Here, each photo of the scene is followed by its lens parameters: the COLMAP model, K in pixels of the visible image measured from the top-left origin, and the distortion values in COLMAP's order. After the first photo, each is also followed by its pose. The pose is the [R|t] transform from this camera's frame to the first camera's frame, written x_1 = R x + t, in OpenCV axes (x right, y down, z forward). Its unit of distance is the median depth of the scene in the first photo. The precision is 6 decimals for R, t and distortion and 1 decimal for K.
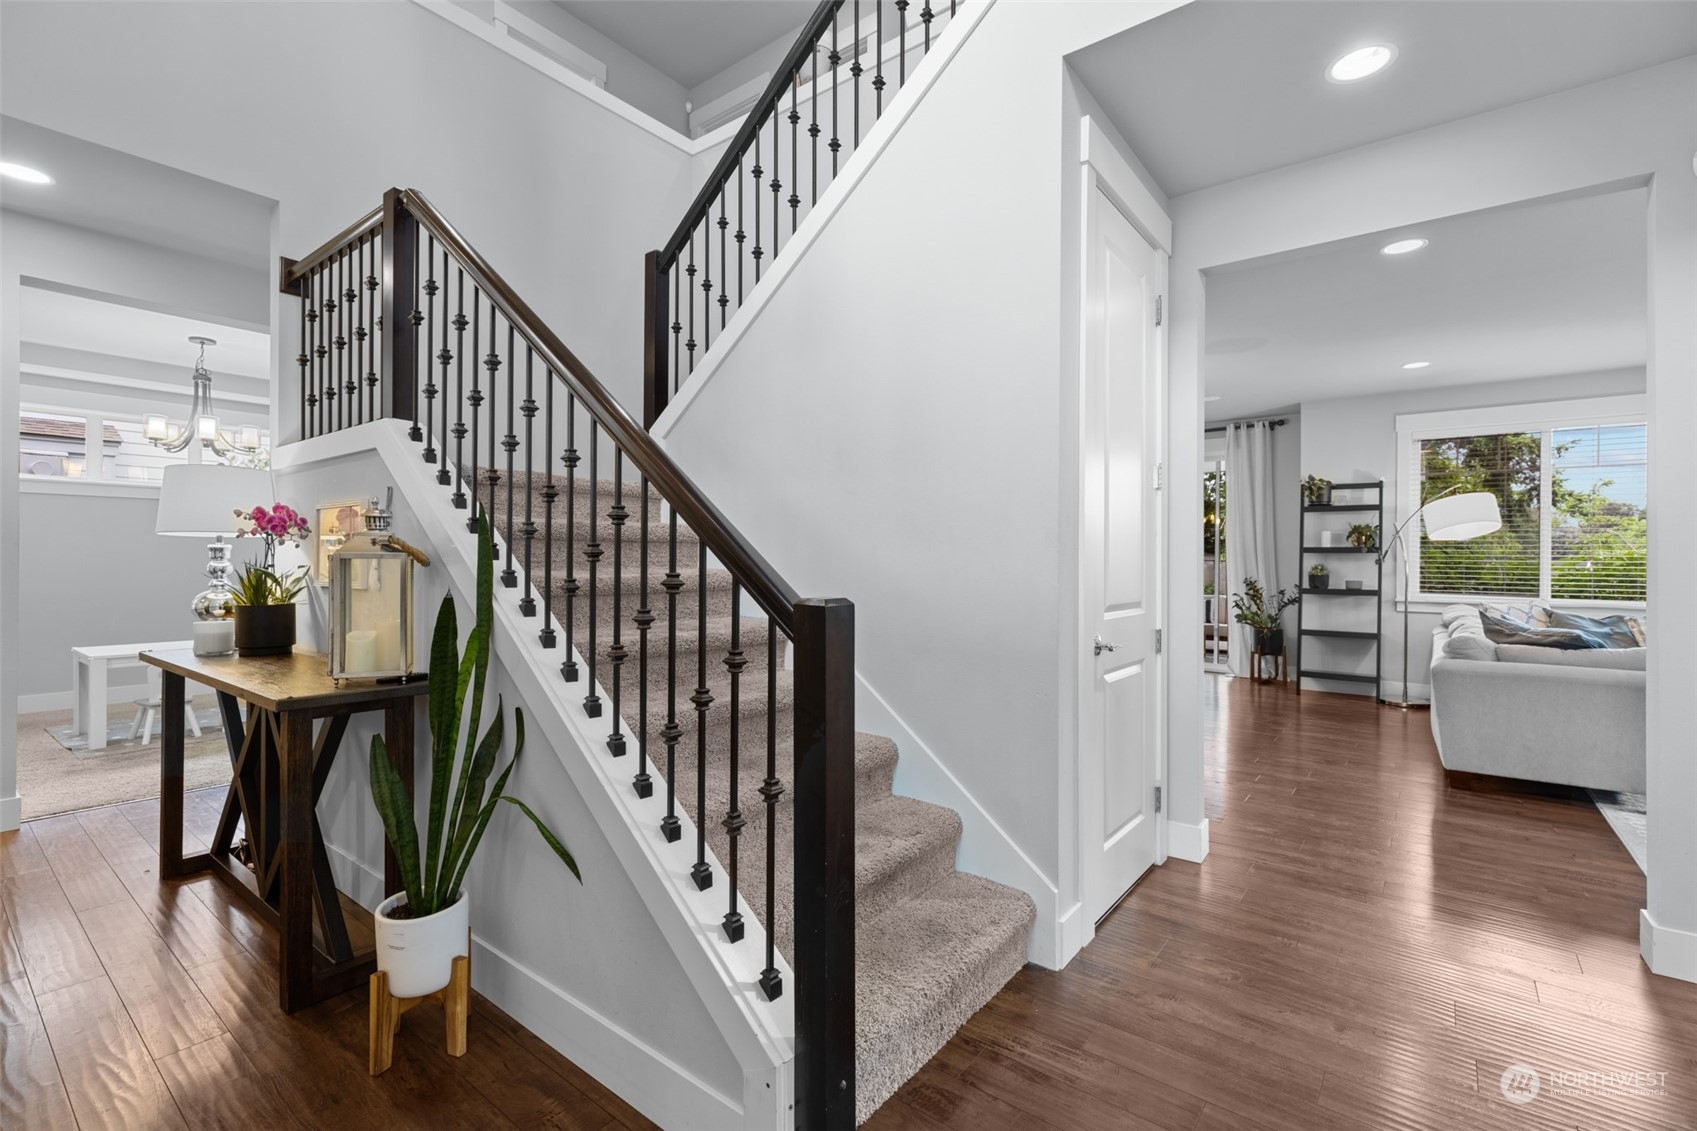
lens RADIAL K [[765.8, 0, 848.5], [0, 765.8, 565.5], [0, 0, 1]] dist [-0.003811, -0.000085]
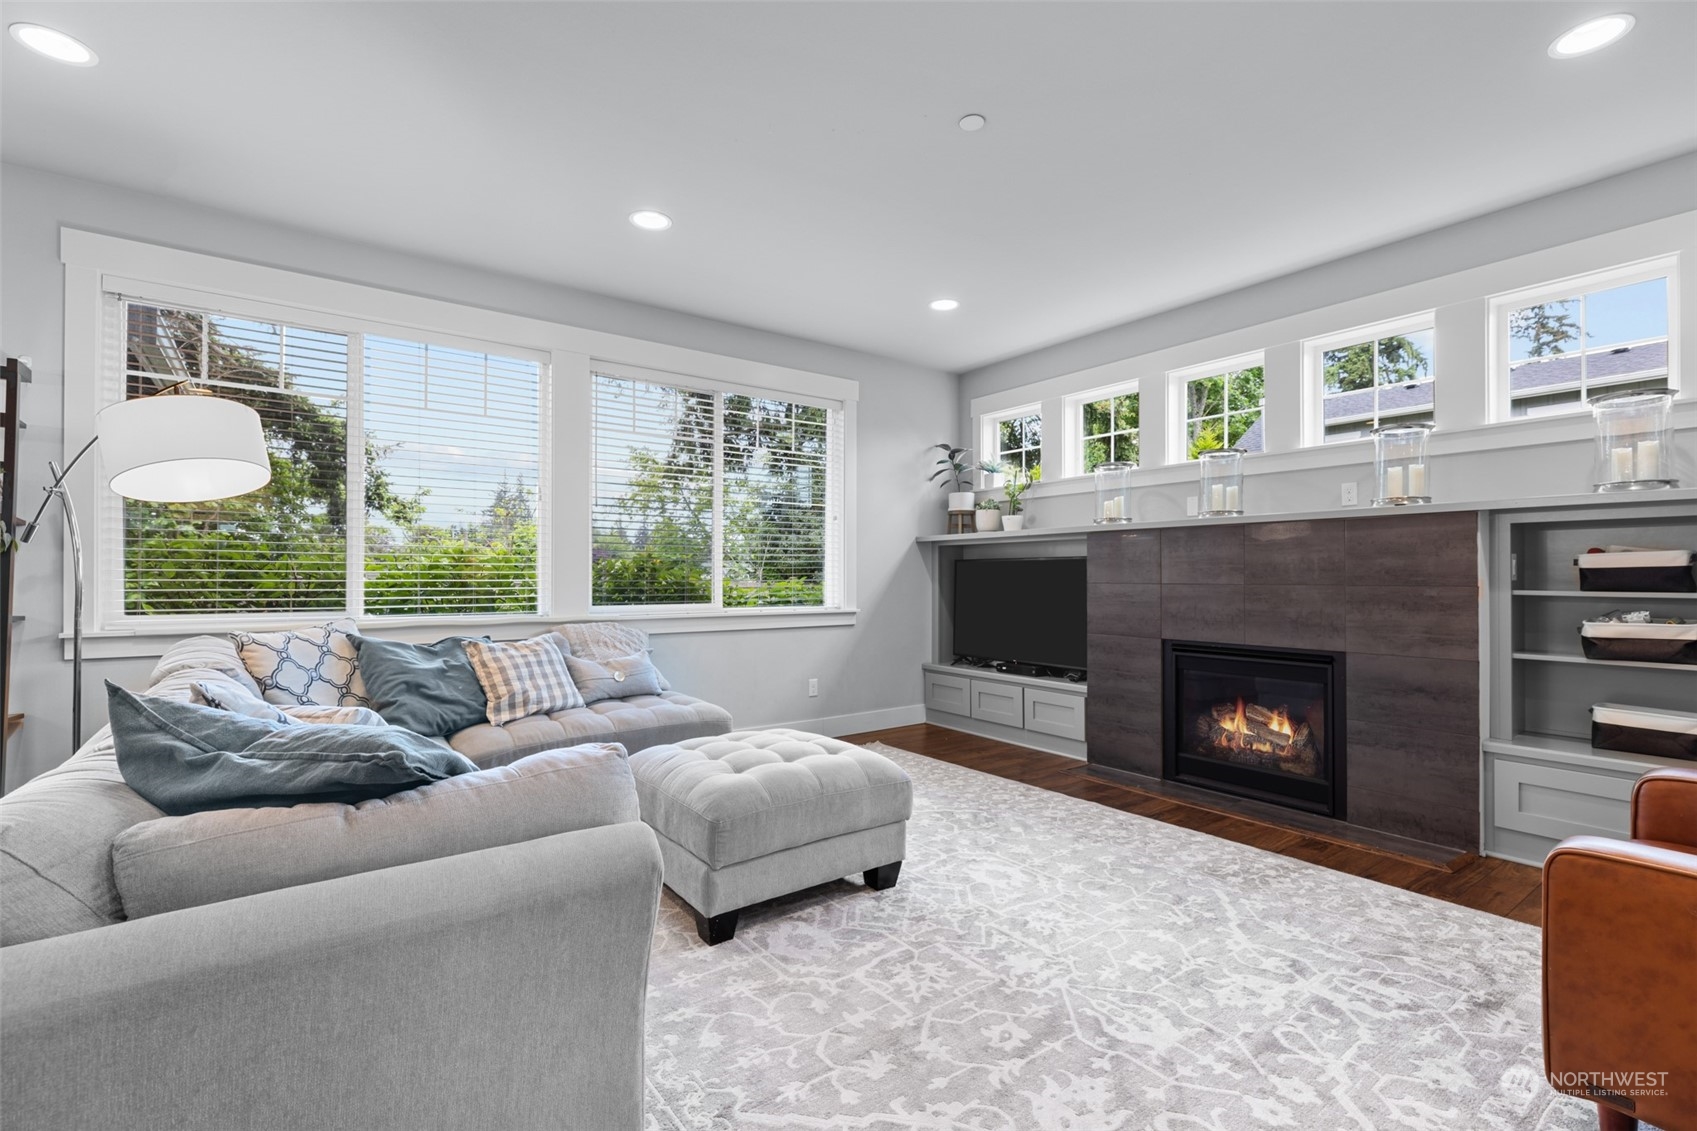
lens RADIAL K [[765.8, 0, 848.5], [0, 765.8, 565.5], [0, 0, 1]] dist [-0.003811, -0.000085]
pose [[0.276463, 0.012597, 0.960942, 0.438191], [0.007275, 0.999858, -0.015200, 0.015417], [-0.960997, 0.011193, 0.276332, 0.456091]]
